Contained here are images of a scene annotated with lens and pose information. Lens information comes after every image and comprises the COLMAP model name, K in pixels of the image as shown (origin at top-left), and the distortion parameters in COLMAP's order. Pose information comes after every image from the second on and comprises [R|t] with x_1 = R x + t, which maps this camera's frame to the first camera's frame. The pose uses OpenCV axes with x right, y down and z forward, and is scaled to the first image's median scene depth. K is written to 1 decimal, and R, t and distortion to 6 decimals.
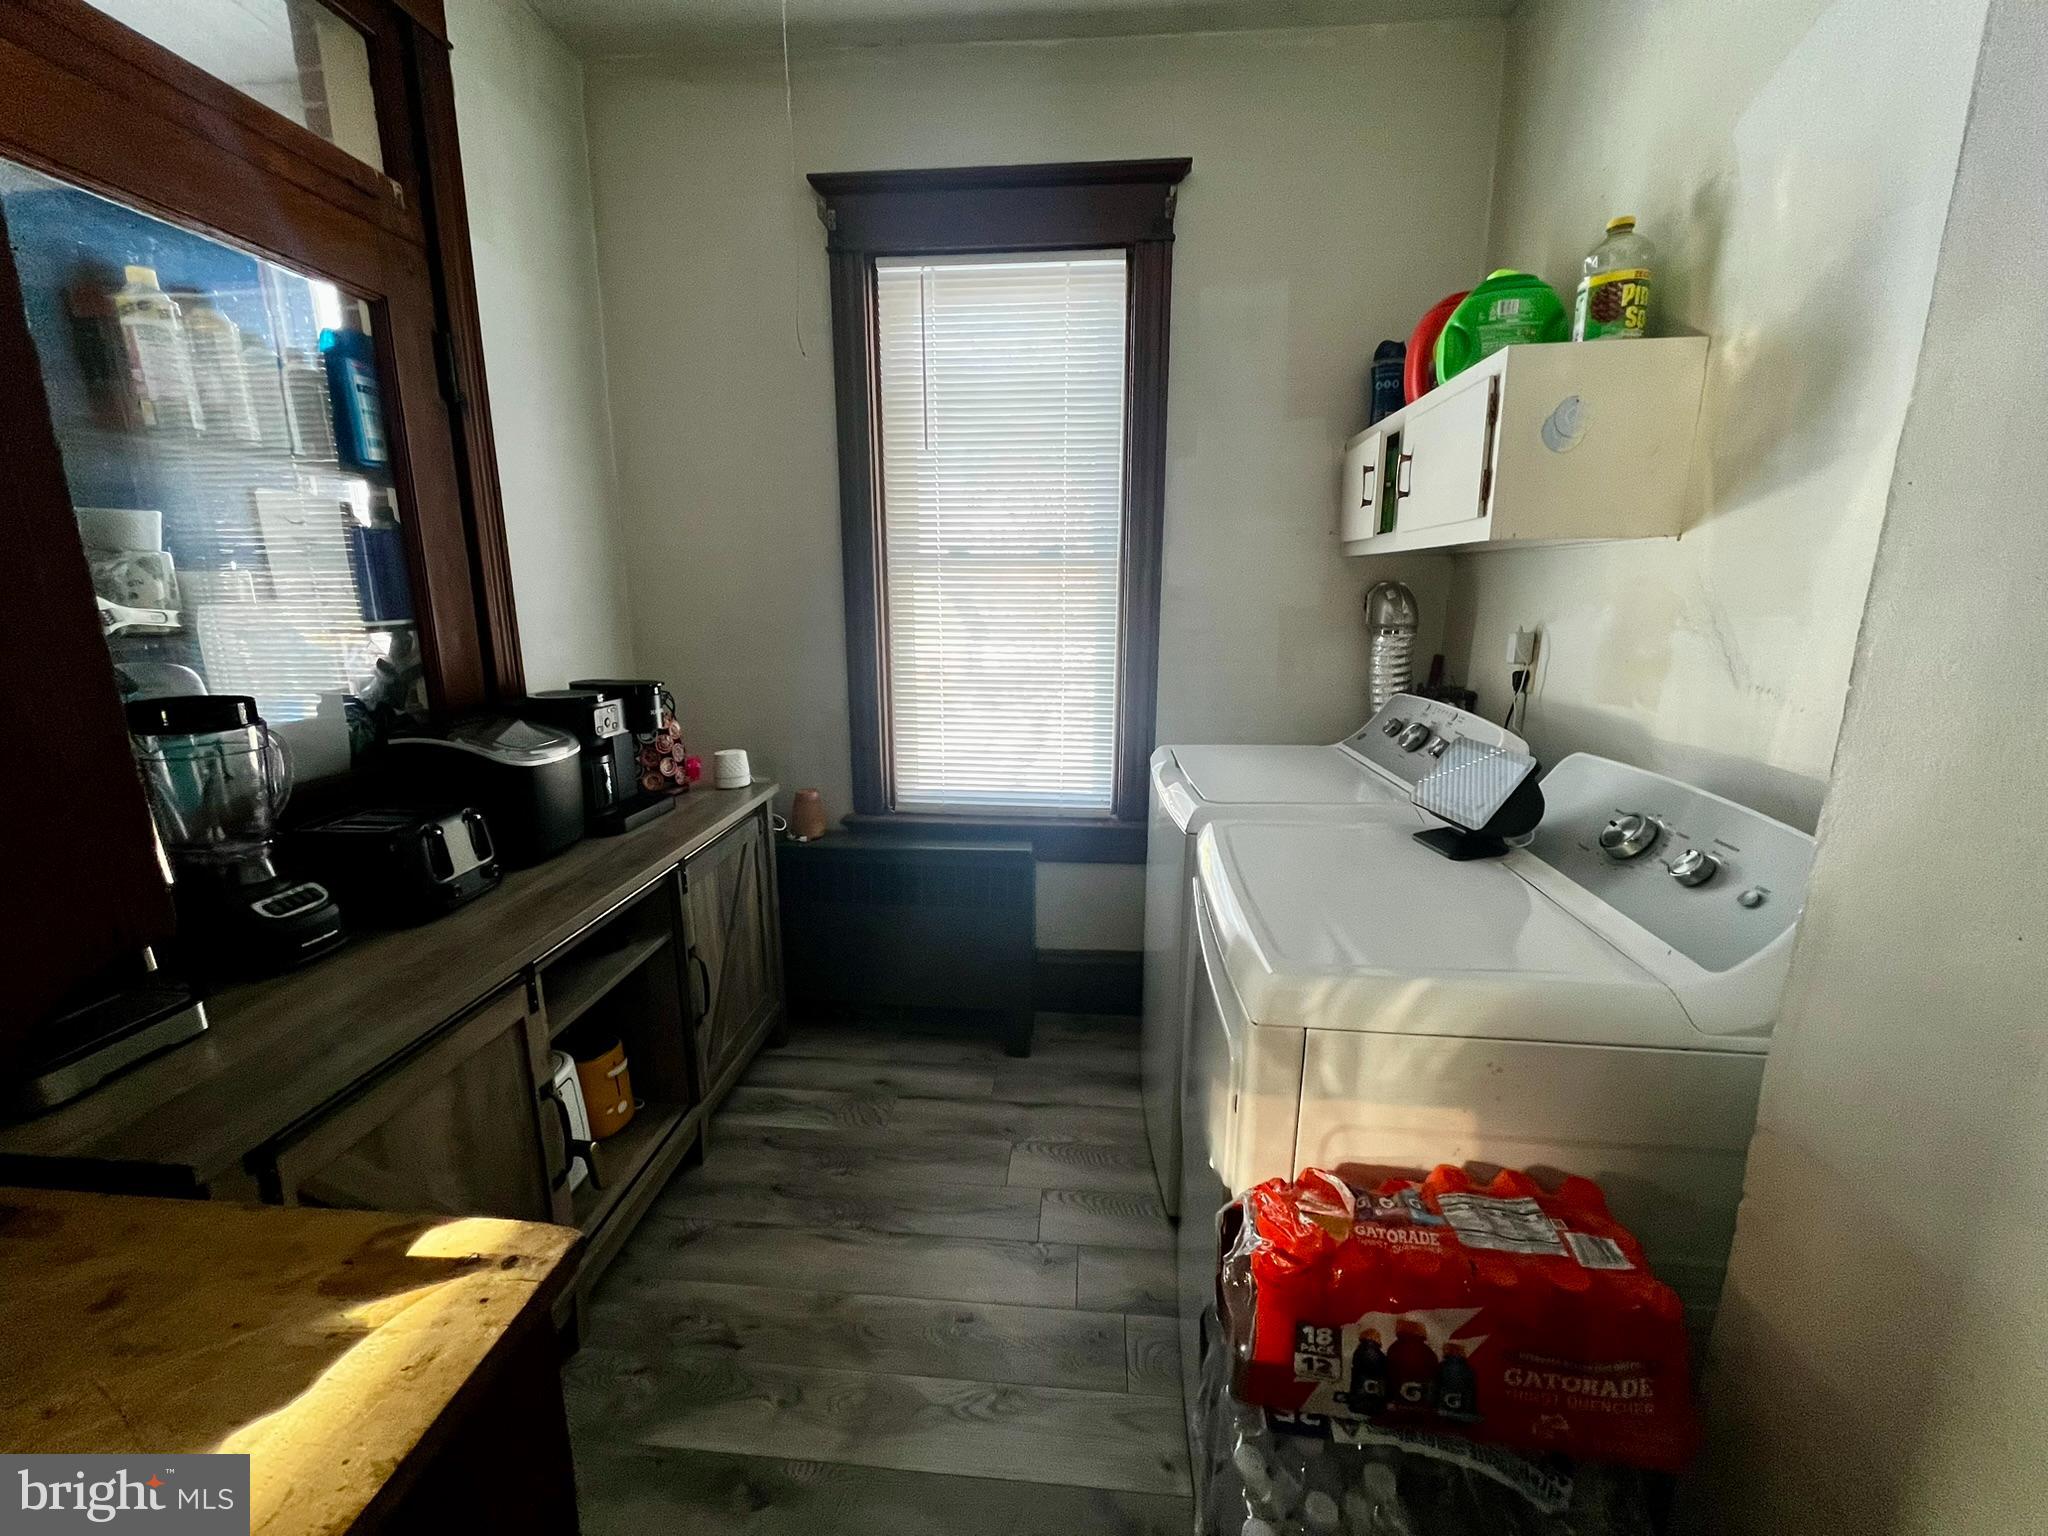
lens RADIAL K [[817.7, 0, 1019.7], [0, 817.7, 757.1], [0, 0, 1]] dist [0.003438, -0.000832]
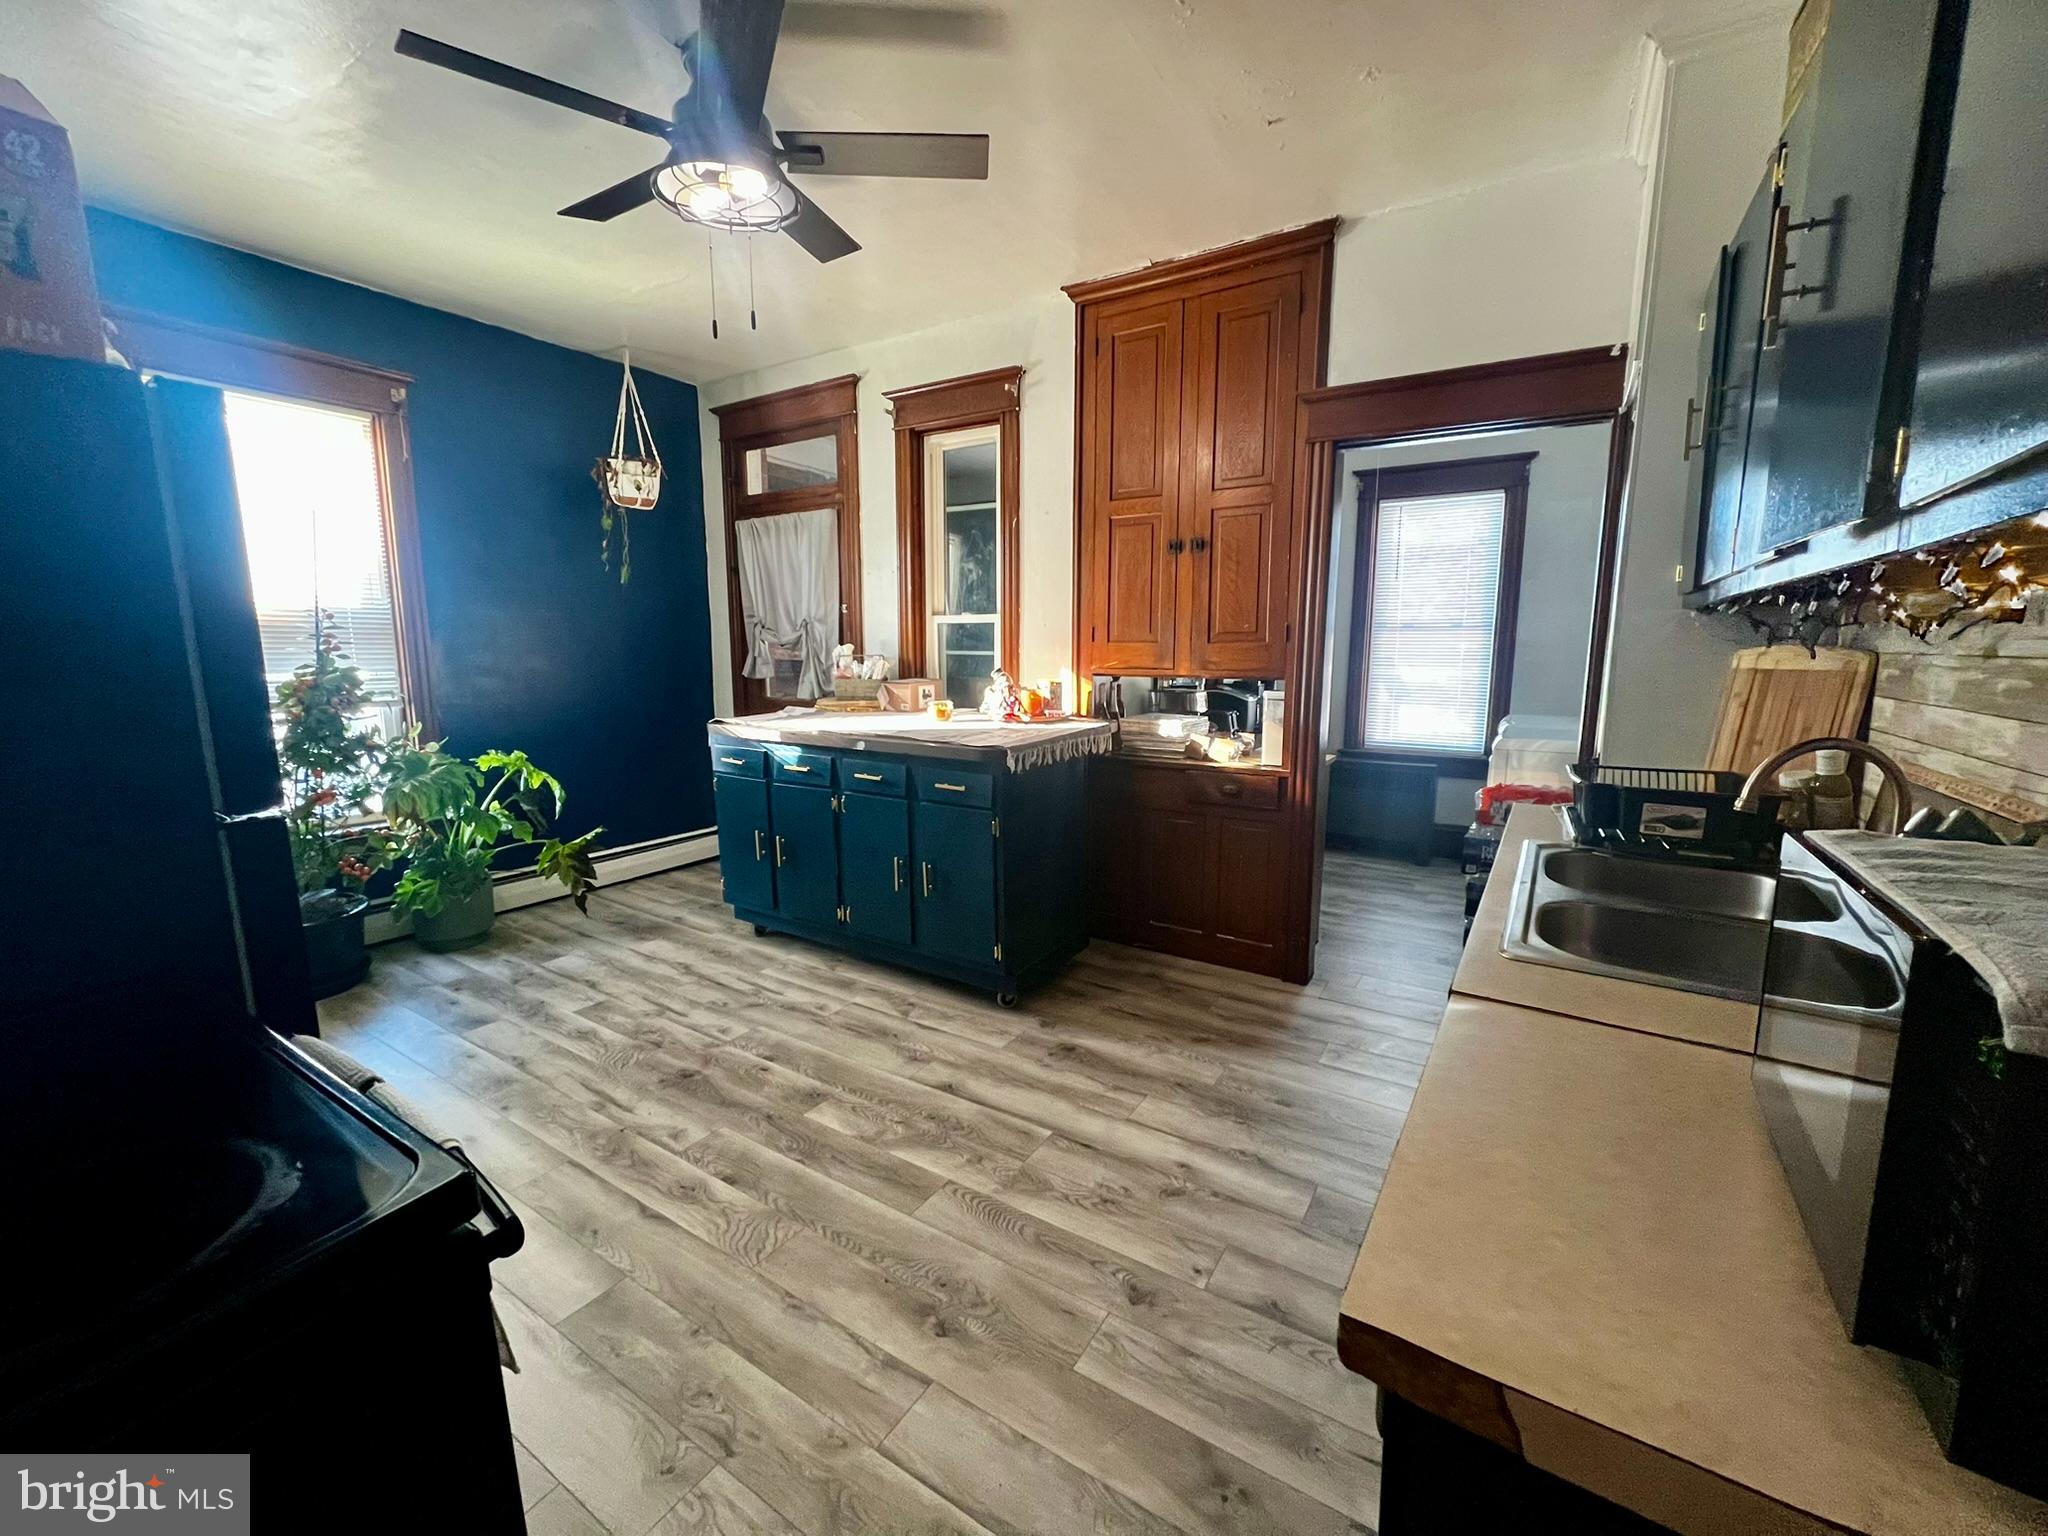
lens RADIAL K [[817.7, 0, 1025.4], [0, 817.7, 769.5], [0, 0, 1]] dist [0.003438, -0.000832]
pose [[0.881731, 0.061519, -0.467725, 0.071118], [-0.094448, 0.994408, -0.047256, 0.354151], [0.462202, 0.085843, 0.882610, -1.459139]]
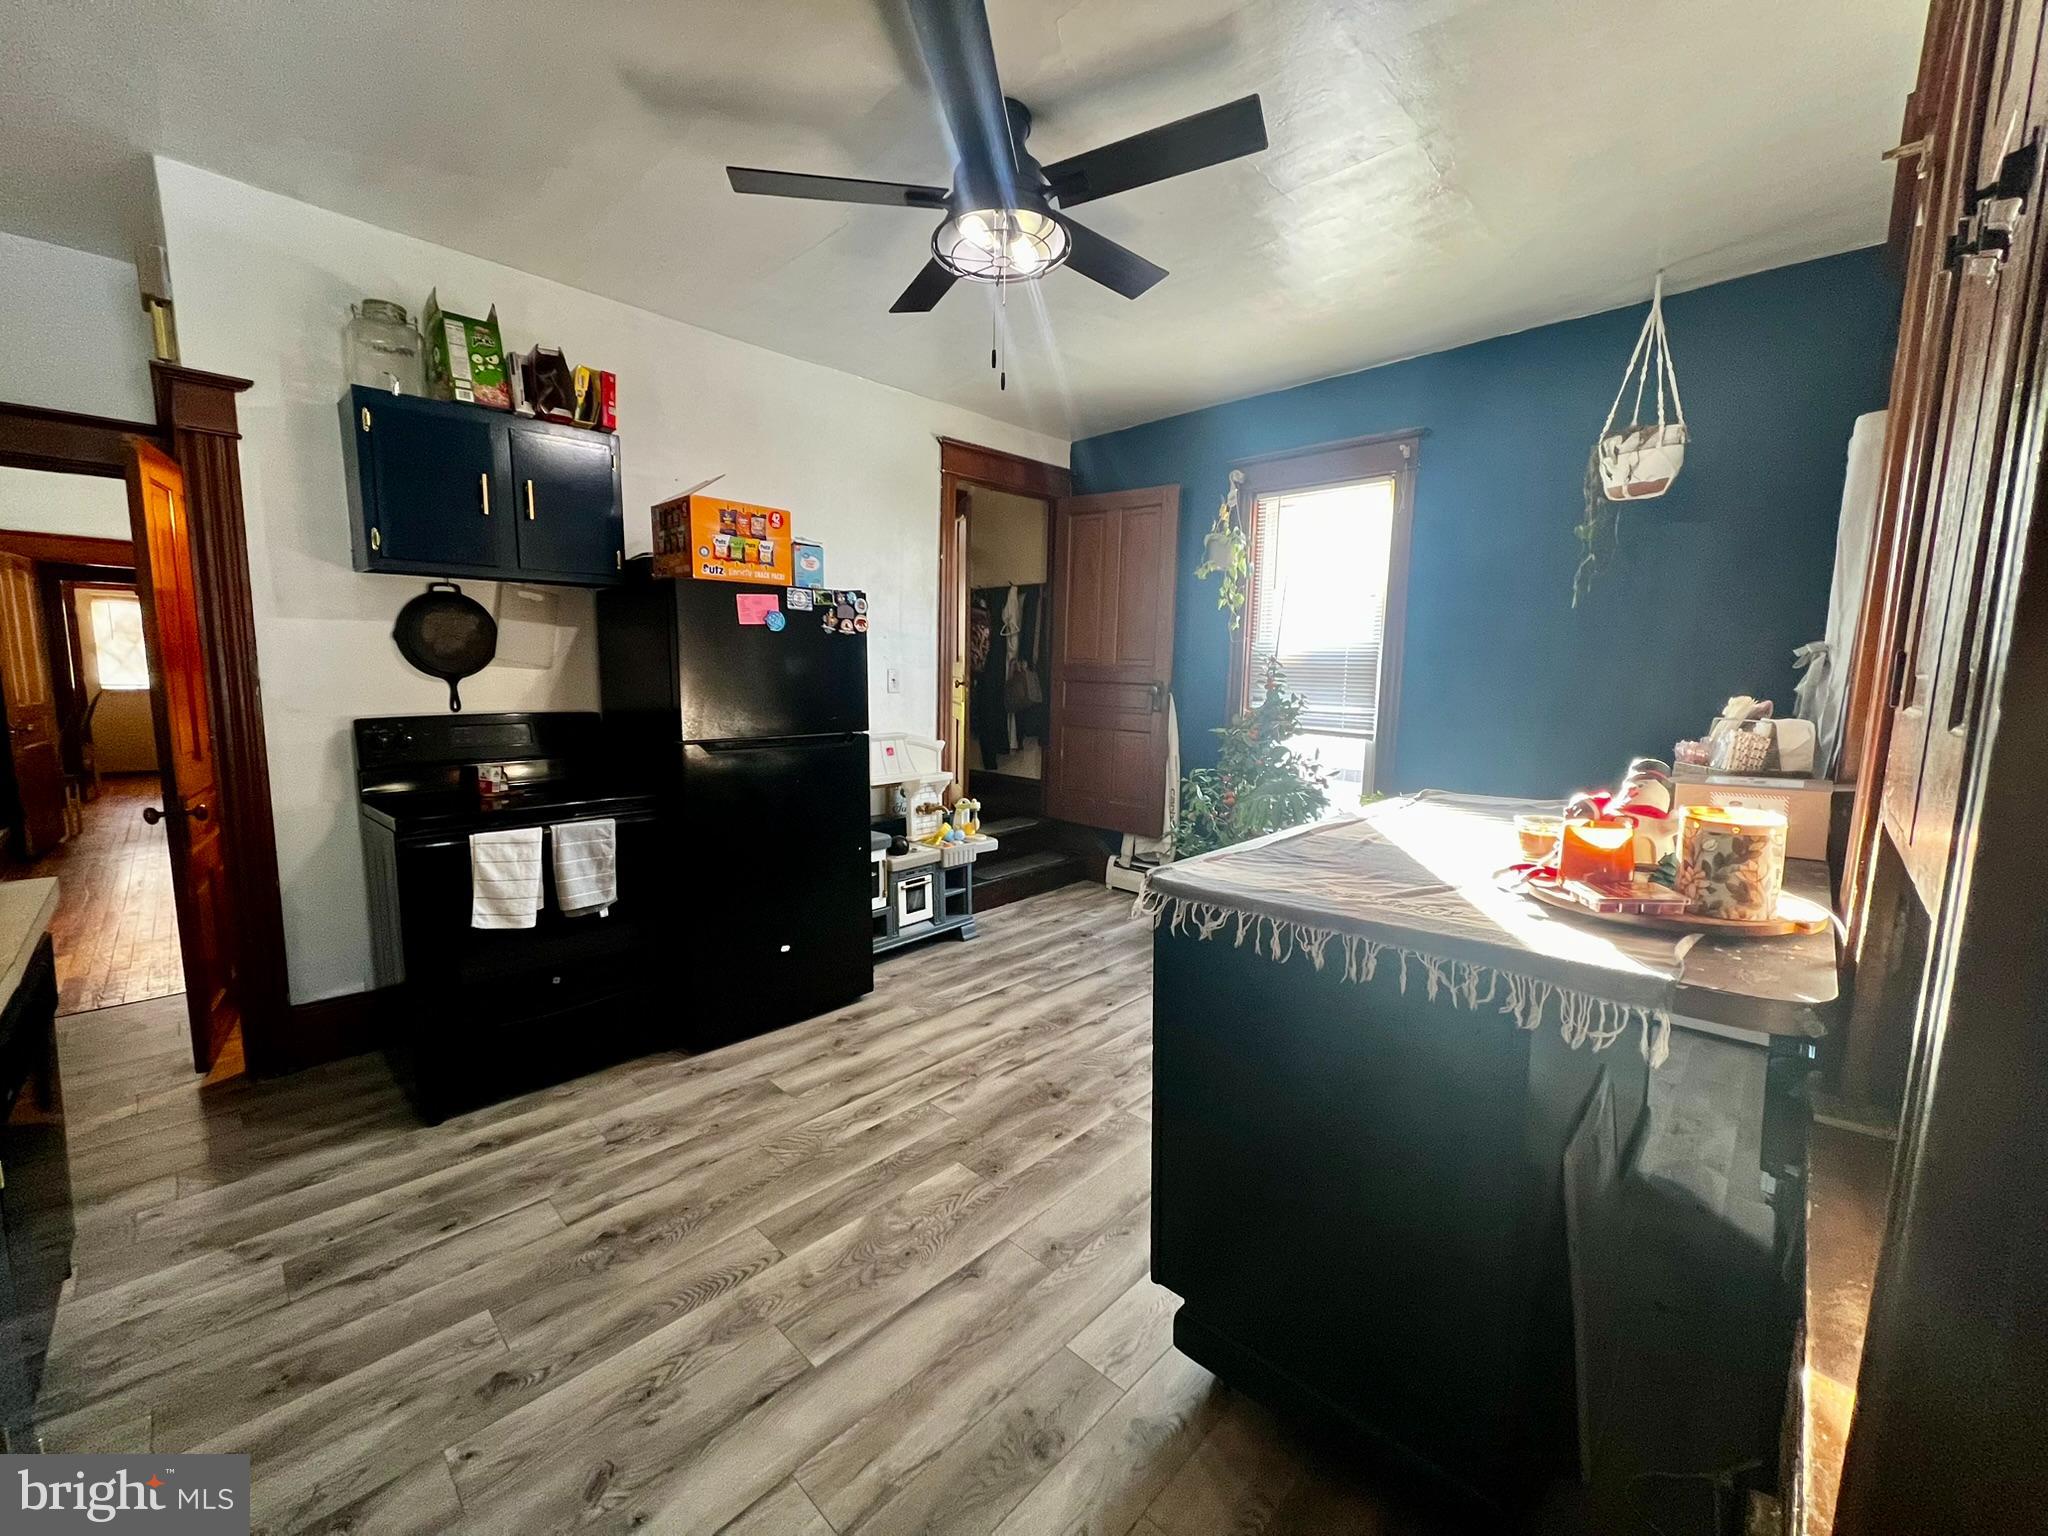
lens RADIAL K [[817.7, 0, 1018.2], [0, 817.7, 764.0], [0, 0, 1]] dist [0.003438, -0.000832]
pose [[-0.641942, 0.065402, -0.763959, 0.024326], [-0.190902, 0.951348, 0.241856, -0.531337], [0.742609, 0.301098, -0.598224, 2.331235]]
